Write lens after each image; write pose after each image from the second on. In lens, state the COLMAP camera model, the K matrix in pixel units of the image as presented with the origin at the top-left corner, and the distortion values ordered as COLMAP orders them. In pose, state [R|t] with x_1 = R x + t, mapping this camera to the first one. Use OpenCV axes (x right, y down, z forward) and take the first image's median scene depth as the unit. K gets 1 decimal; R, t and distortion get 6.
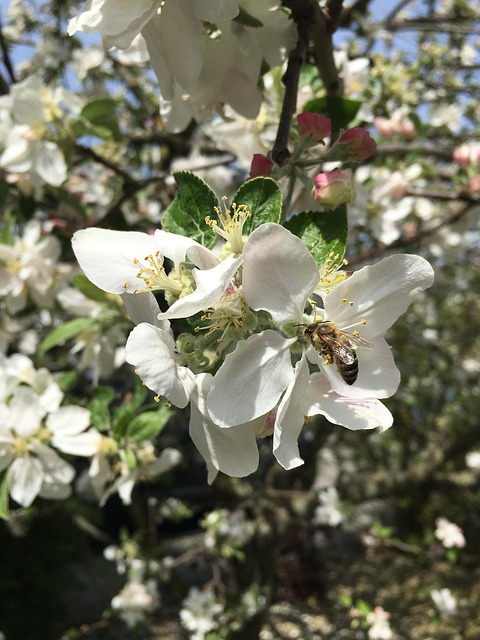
lens RADIAL K [[539.3, 0, 227.1], [0, 539.3, 311.5], [0, 0, 1]] dist [0.043965, -0.073699]
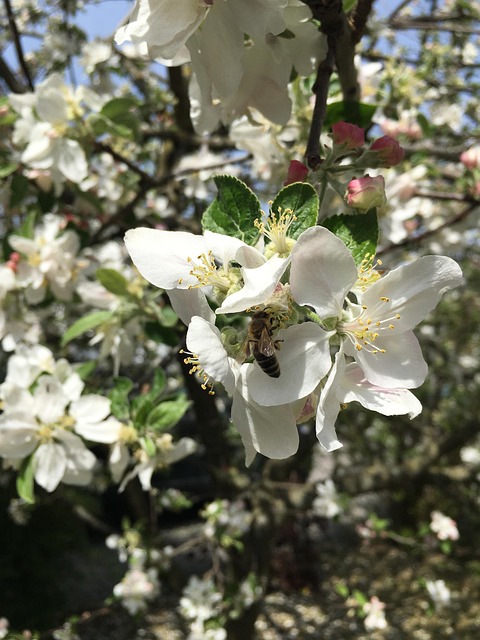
lens RADIAL K [[539.3, 0, 225.6], [0, 539.3, 310.3], [0, 0, 1]] dist [0.043965, -0.073699]
pose [[0.999905, 0.011391, 0.007814, -0.037428], [-0.011463, 0.999892, 0.009179, -0.000525], [-0.007709, -0.009267, 0.999927, -0.033580]]
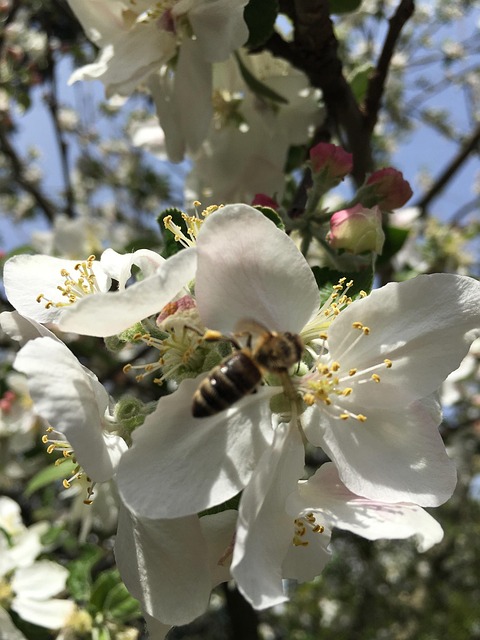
lens RADIAL K [[539.3, 0, 226.0], [0, 539.3, 325.8], [0, 0, 1]] dist [0.043965, -0.073699]
pose [[0.990966, 0.050381, -0.124290, 0.050310], [-0.089002, 0.940314, -0.328463, 0.073564], [0.100324, 0.336557, 0.936304, 0.130418]]
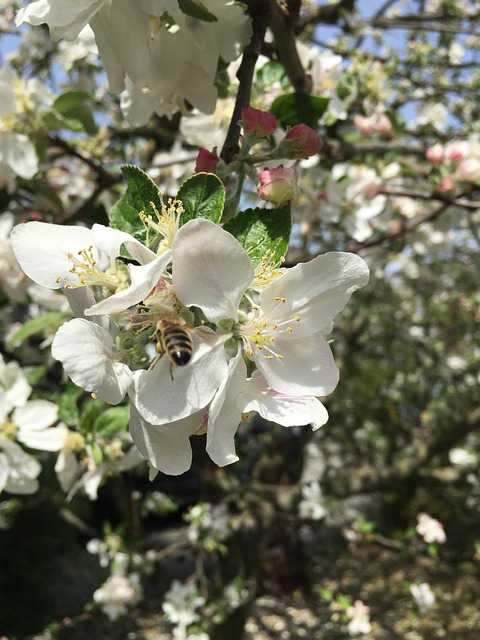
lens RADIAL K [[539.3, 0, 227.9], [0, 539.3, 314.2], [0, 0, 1]] dist [0.043965, -0.073699]
pose [[0.999864, 0.008474, 0.014143, 0.039351], [-0.008671, 0.999866, 0.013916, -0.001082], [-0.014023, -0.014037, 0.999803, -0.000753]]
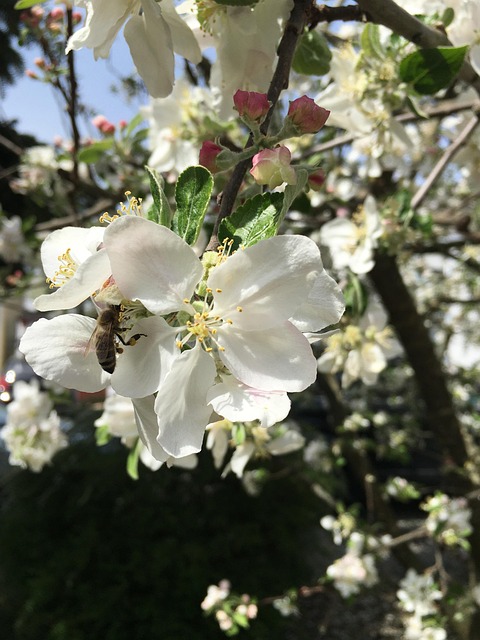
lens RADIAL K [[539.3, 0, 275.8], [0, 539.3, 309.6], [0, 0, 1]] dist [0.043965, -0.073699]
pose [[0.922178, -0.015959, -0.386437, 0.243570], [0.031334, 0.998947, 0.033519, -0.004101], [0.385495, -0.043019, 0.921707, 0.051305]]
